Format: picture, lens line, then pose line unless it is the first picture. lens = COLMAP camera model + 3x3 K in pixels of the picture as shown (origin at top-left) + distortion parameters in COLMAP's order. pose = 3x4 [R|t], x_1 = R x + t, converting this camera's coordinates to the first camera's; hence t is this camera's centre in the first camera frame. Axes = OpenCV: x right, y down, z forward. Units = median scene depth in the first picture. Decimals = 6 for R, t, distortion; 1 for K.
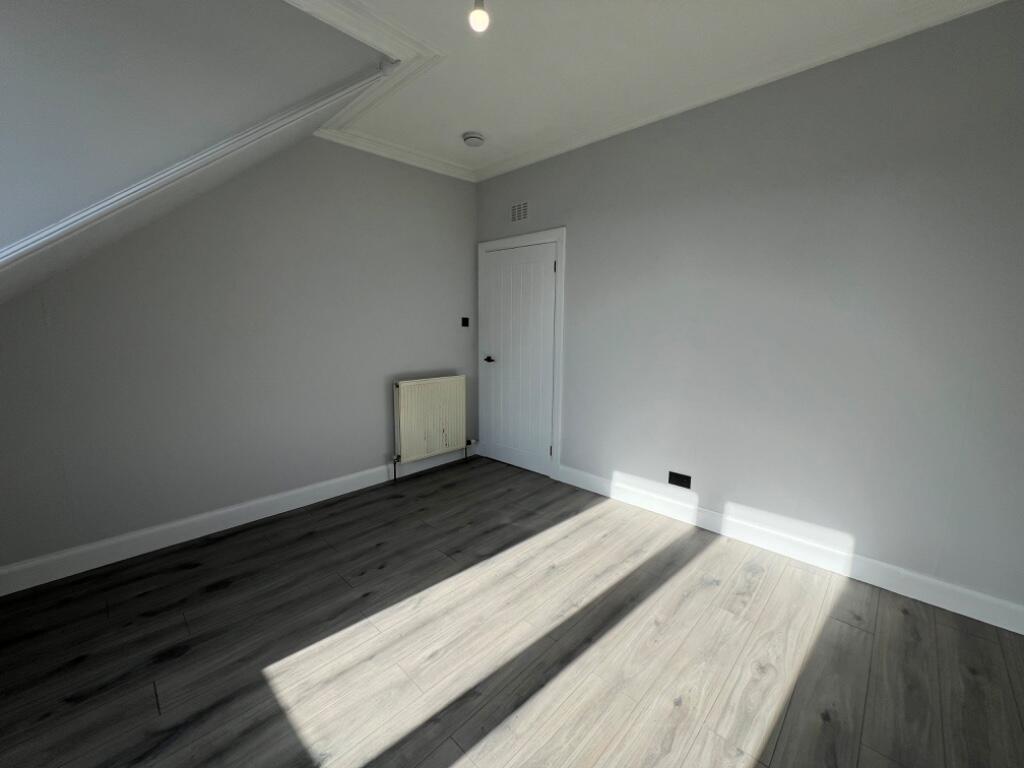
lens RADIAL K [[413.8, 0, 509.0], [0, 413.8, 382.0], [0, 0, 1]] dist [-0.004004, 0.001144]
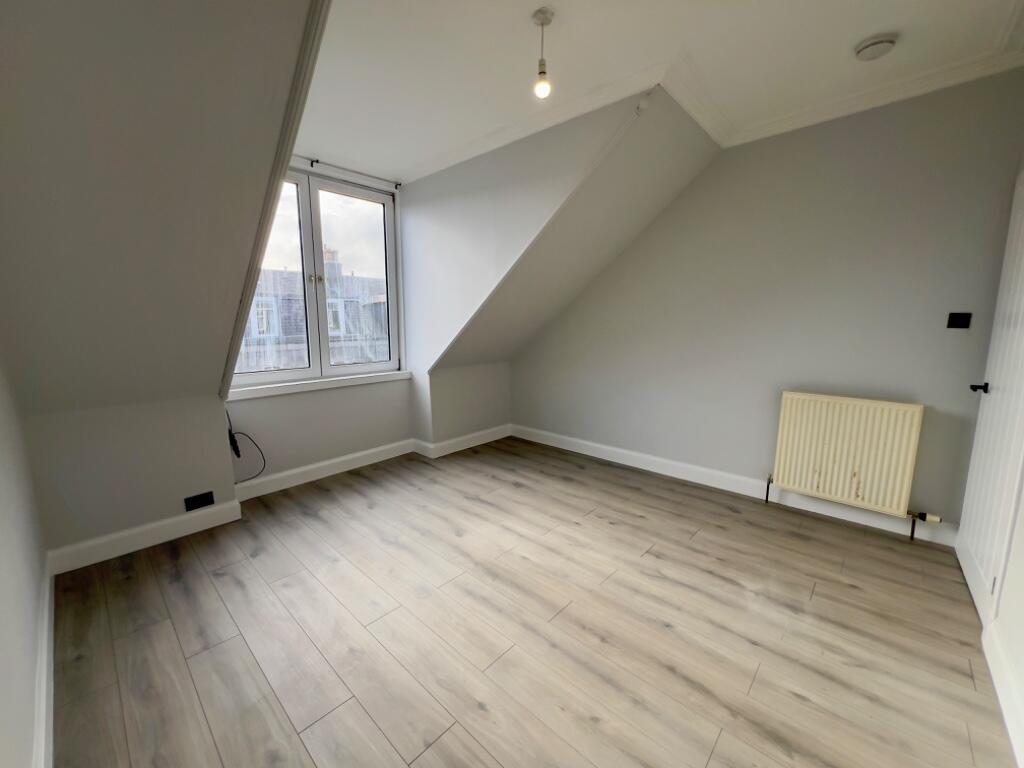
lens RADIAL K [[413.8, 0, 508.5], [0, 413.8, 385.1], [0, 0, 1]] dist [-0.004004, 0.001144]
pose [[0.014050, 0.151600, -0.988342, 0.702837], [-0.138417, 0.979218, 0.148233, -0.074854], [0.990274, 0.134721, 0.034742, 0.509726]]
